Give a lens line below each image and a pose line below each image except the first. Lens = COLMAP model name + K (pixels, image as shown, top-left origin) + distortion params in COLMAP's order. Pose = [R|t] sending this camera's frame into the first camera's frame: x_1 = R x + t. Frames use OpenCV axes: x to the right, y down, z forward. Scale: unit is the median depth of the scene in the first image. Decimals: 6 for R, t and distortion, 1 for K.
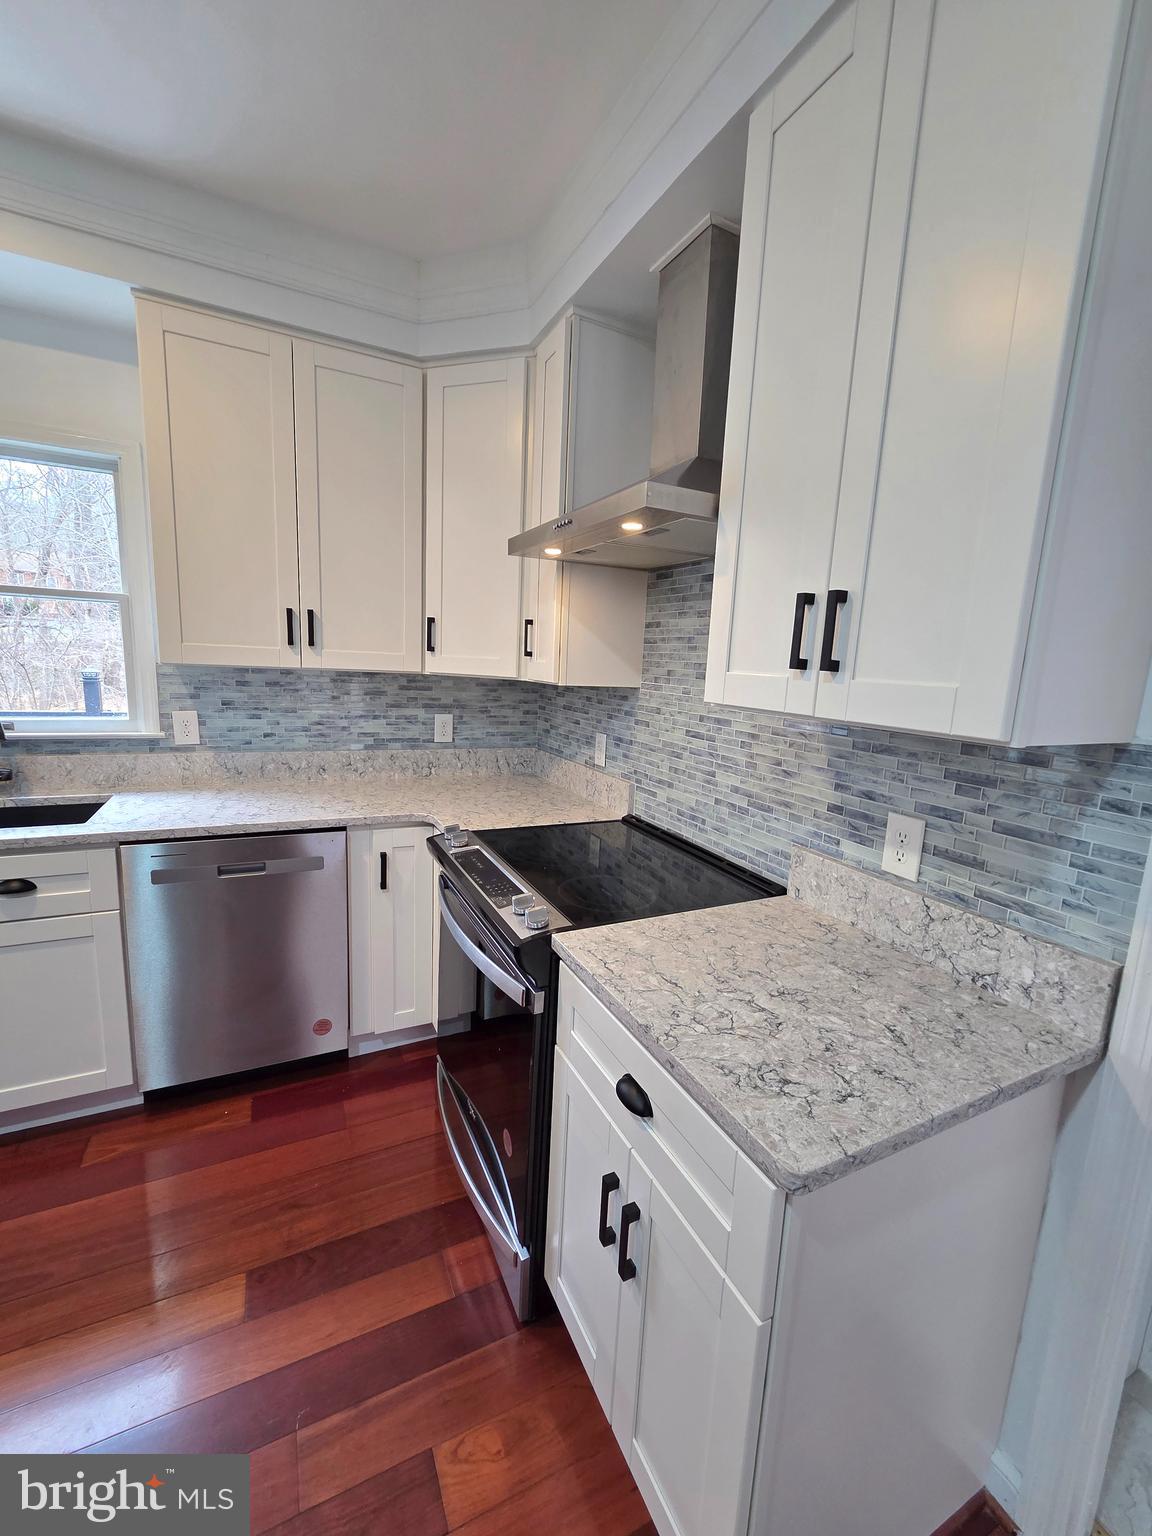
lens RADIAL K [[628.8, 0, 582.4], [0, 628.8, 768.4], [0, 0, 1]] dist [0.005092, -0.000842]
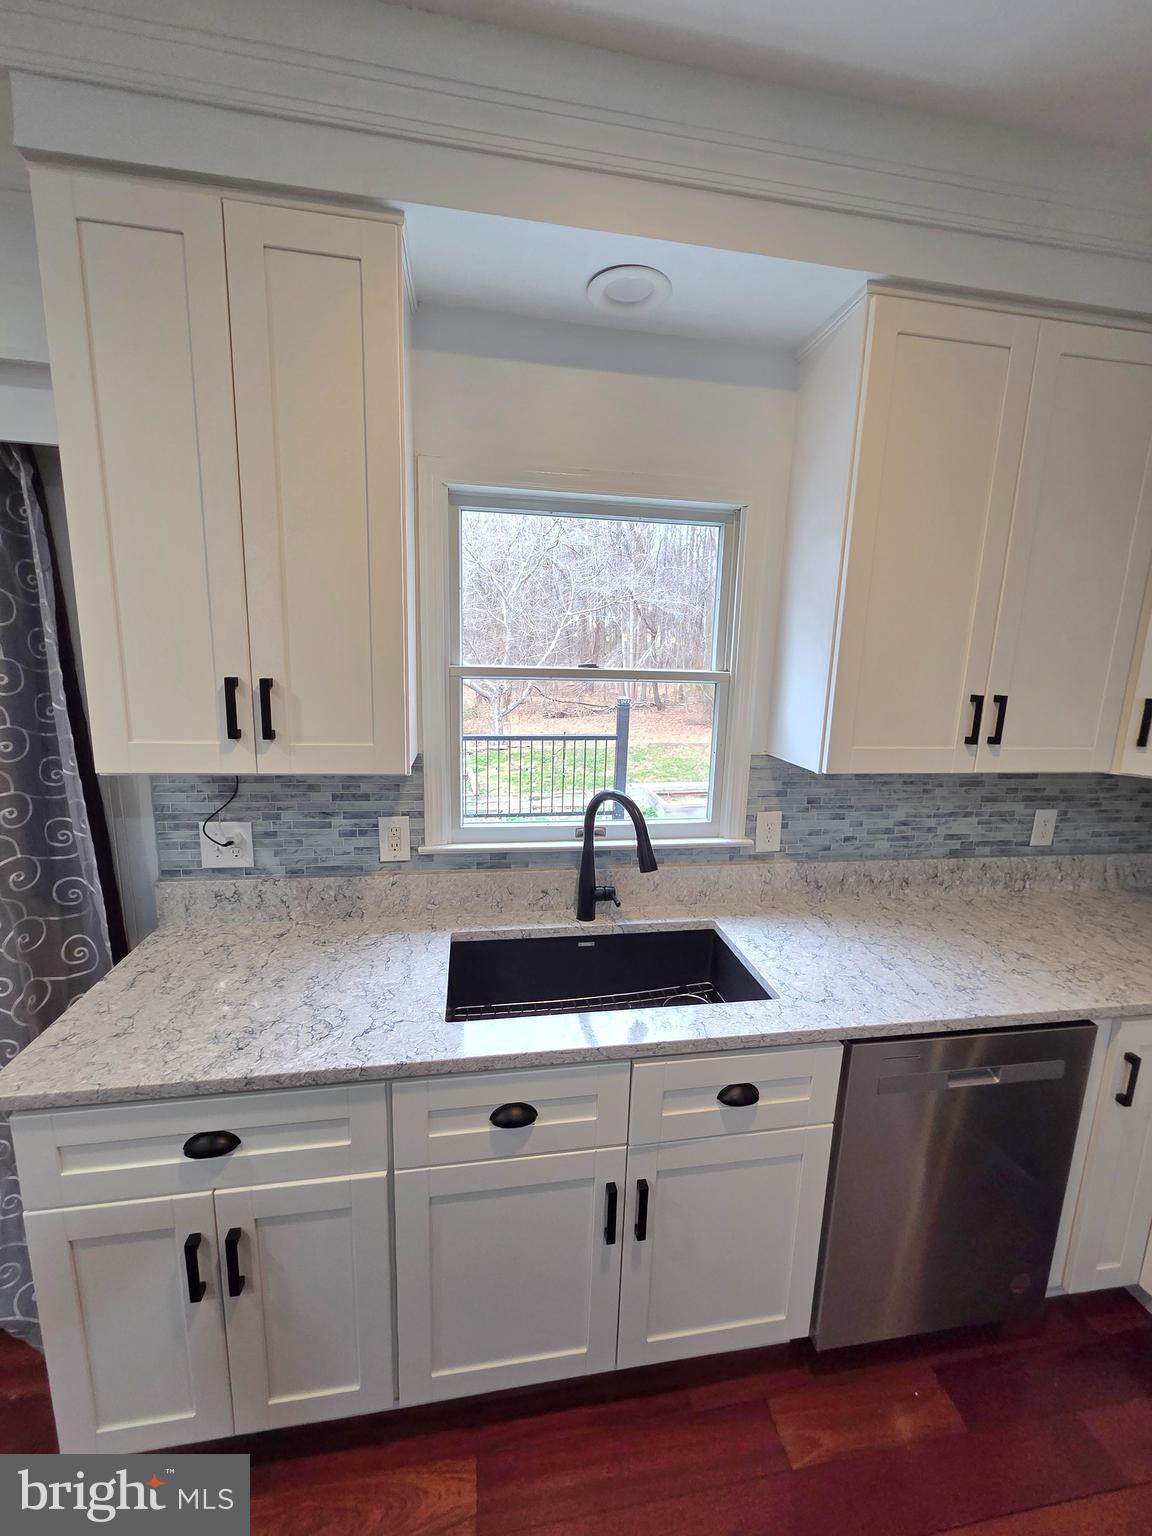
lens RADIAL K [[628.8, 0, 587.1], [0, 628.8, 765.9], [0, 0, 1]] dist [0.005092, -0.000842]
pose [[0.960806, 0.033668, -0.275168, -0.755131], [-0.032495, 0.999433, 0.008821, -0.177280], [0.275309, 0.000467, 0.961356, 0.188412]]
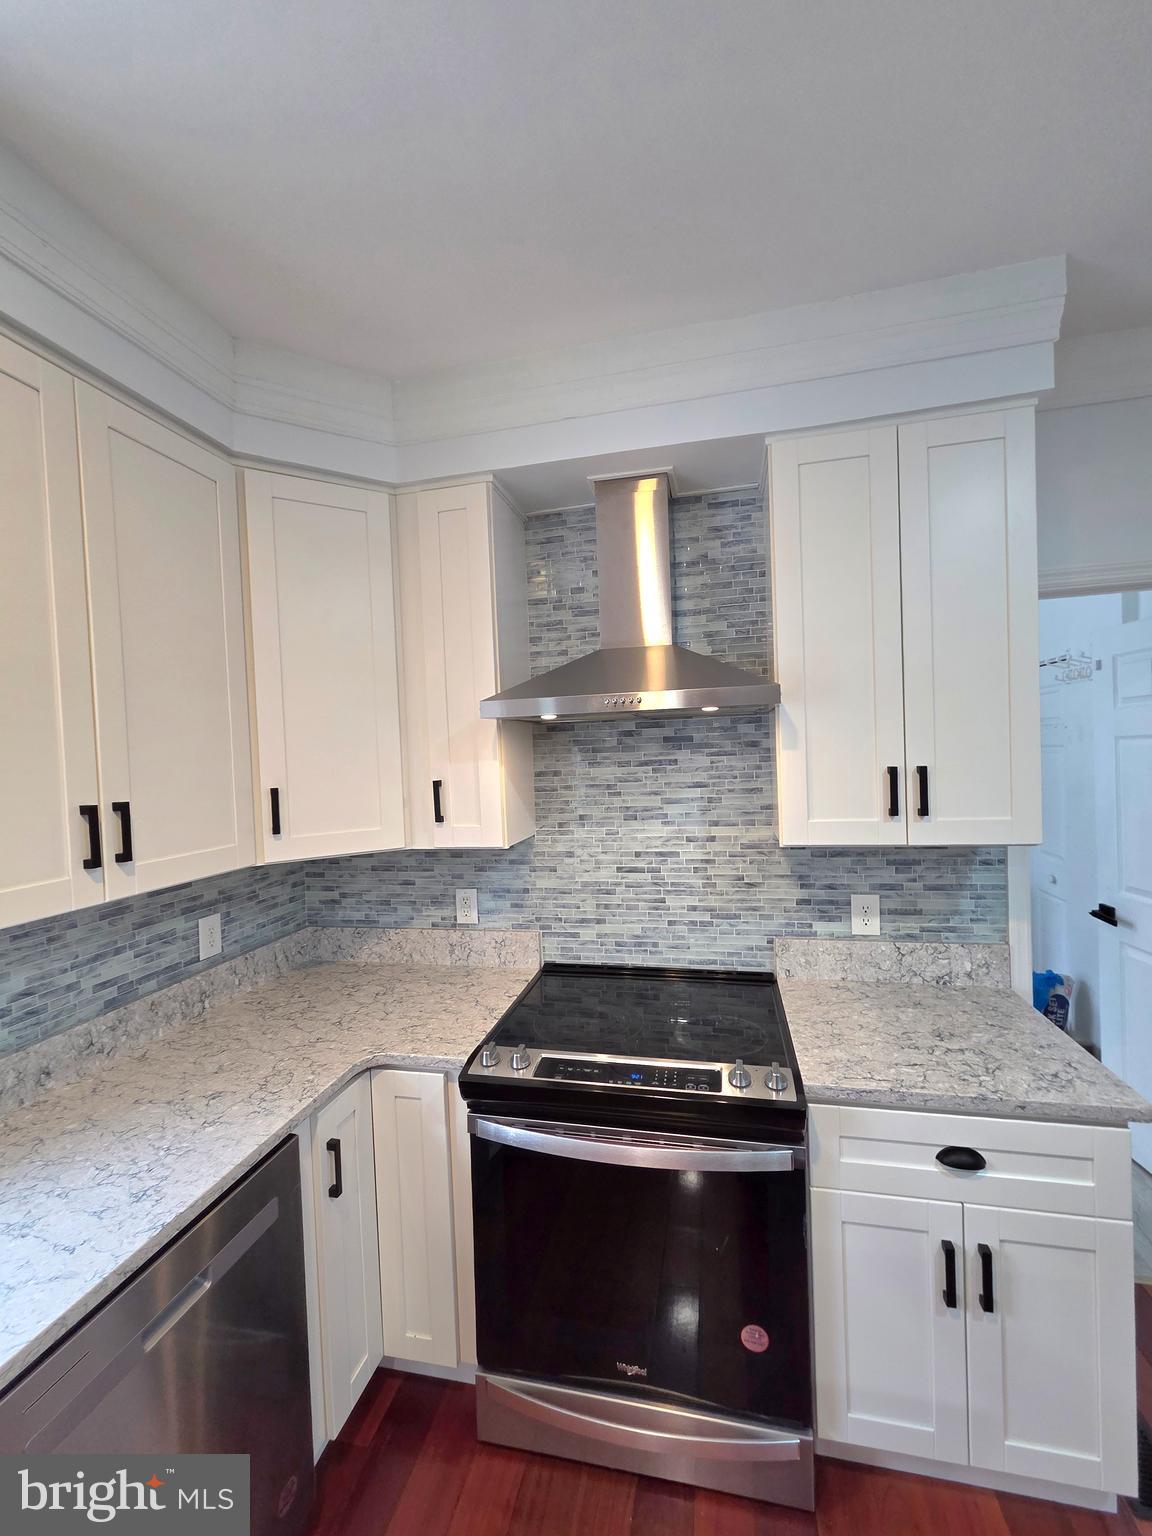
lens RADIAL K [[628.8, 0, 583.6], [0, 628.8, 767.2], [0, 0, 1]] dist [0.005092, -0.000842]
pose [[0.625285, -0.091696, 0.774991, -0.678591], [0.199225, 0.978924, -0.044915, -0.186896], [-0.754539, 0.182482, 0.630374, 0.314265]]
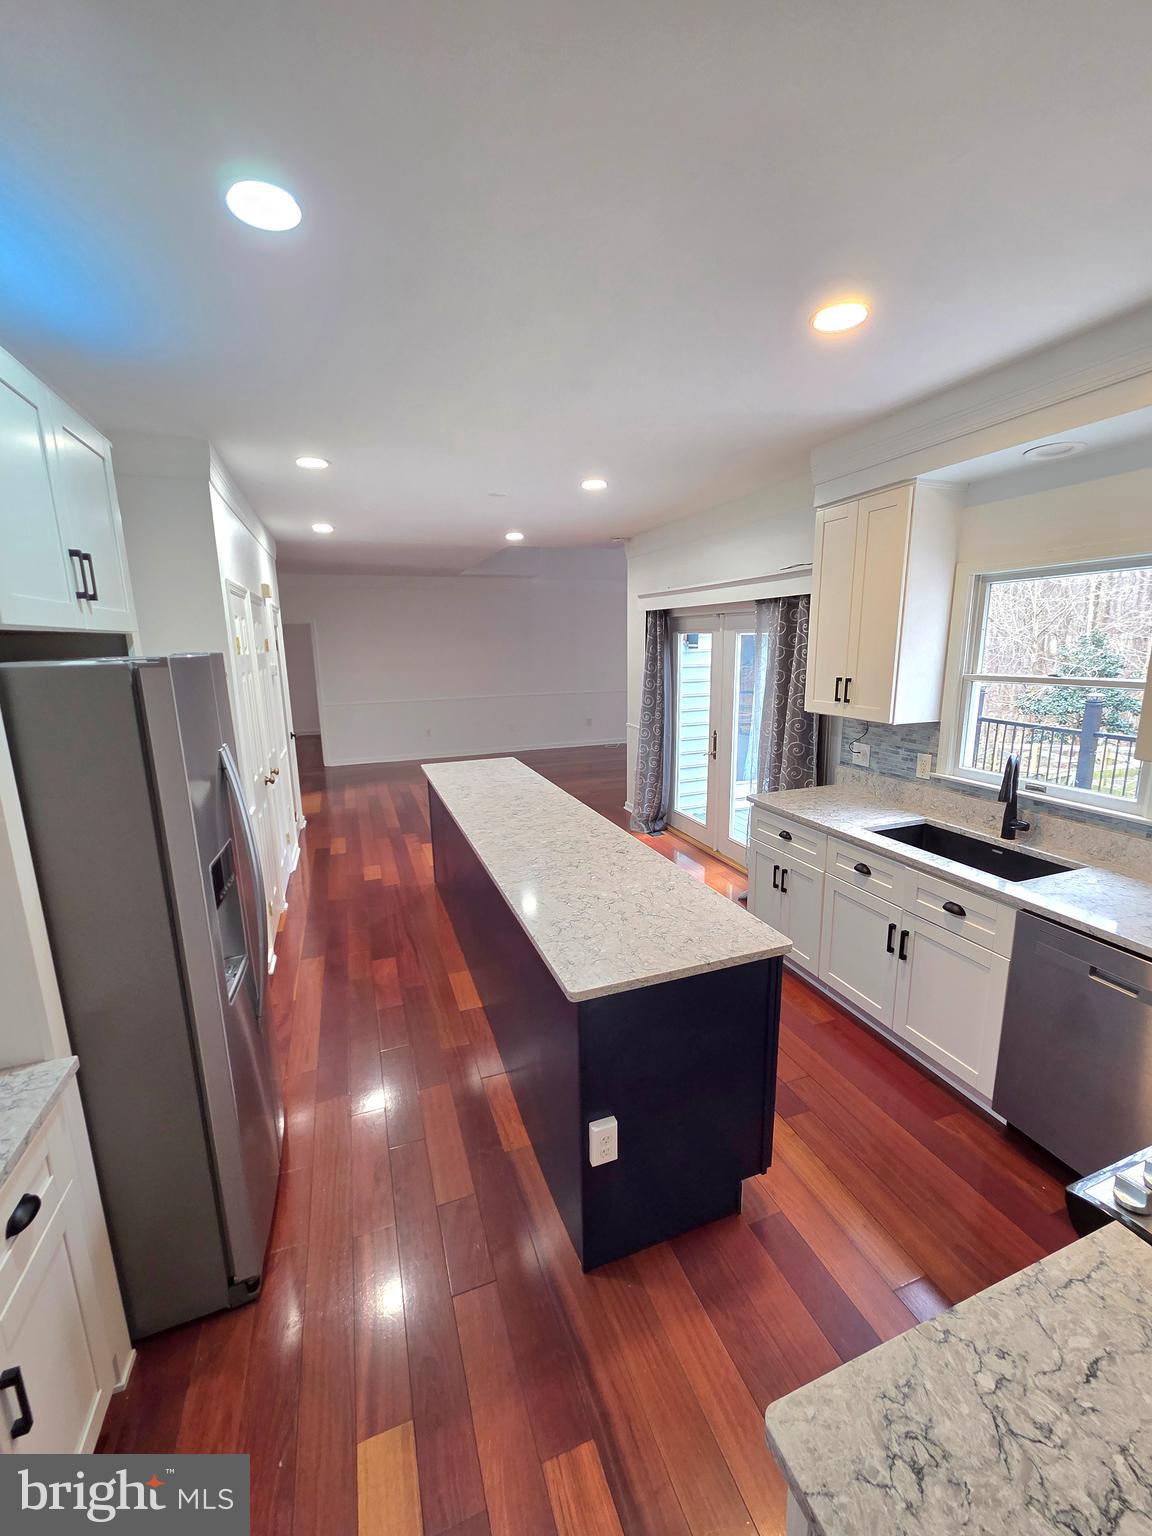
lens RADIAL K [[628.8, 0, 588.1], [0, 628.8, 772.9], [0, 0, 1]] dist [0.005092, -0.000842]
pose [[-0.090070, 0.158040, -0.983316, 0.424444], [-0.157778, 0.972596, 0.170770, -0.183831], [0.983358, 0.170527, -0.062667, 0.204596]]
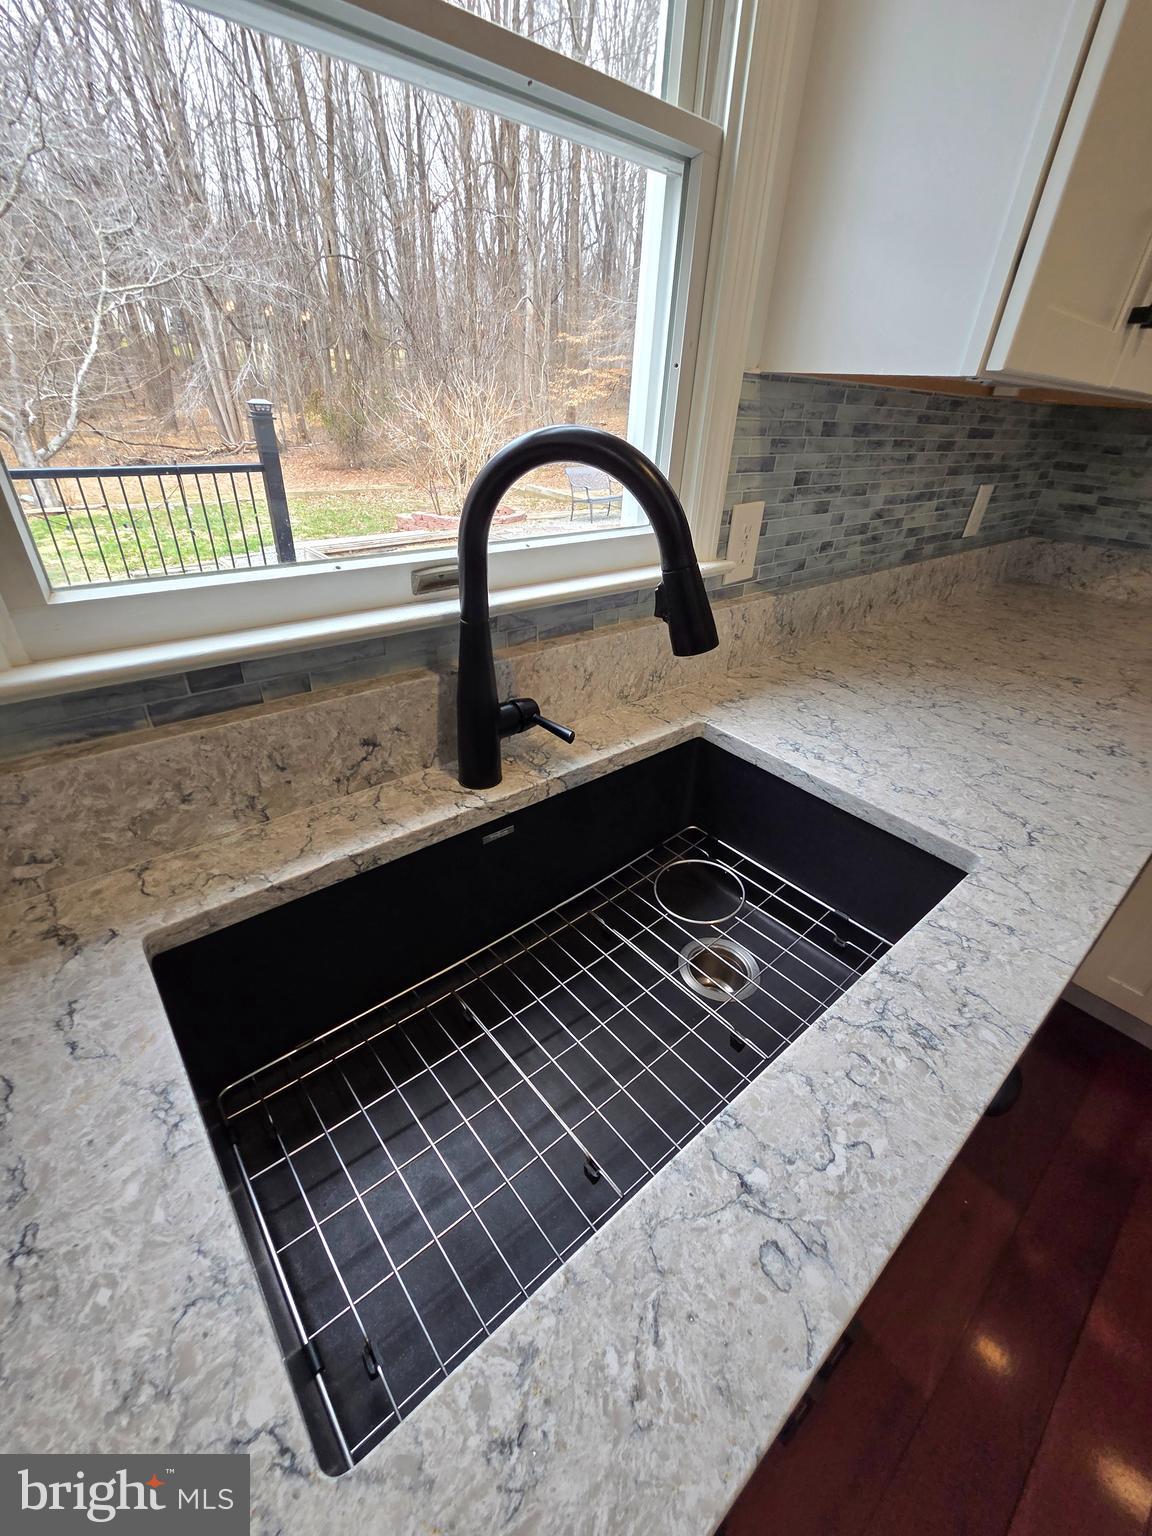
lens RADIAL K [[628.8, 0, 583.7], [0, 628.8, 768.4], [0, 0, 1]] dist [0.005092, -0.000842]
pose [[0.969458, -0.121545, 0.213022, -1.016070], [0.034028, 0.926821, 0.373959, -0.104031], [-0.242886, -0.355289, 0.902649, 0.679020]]
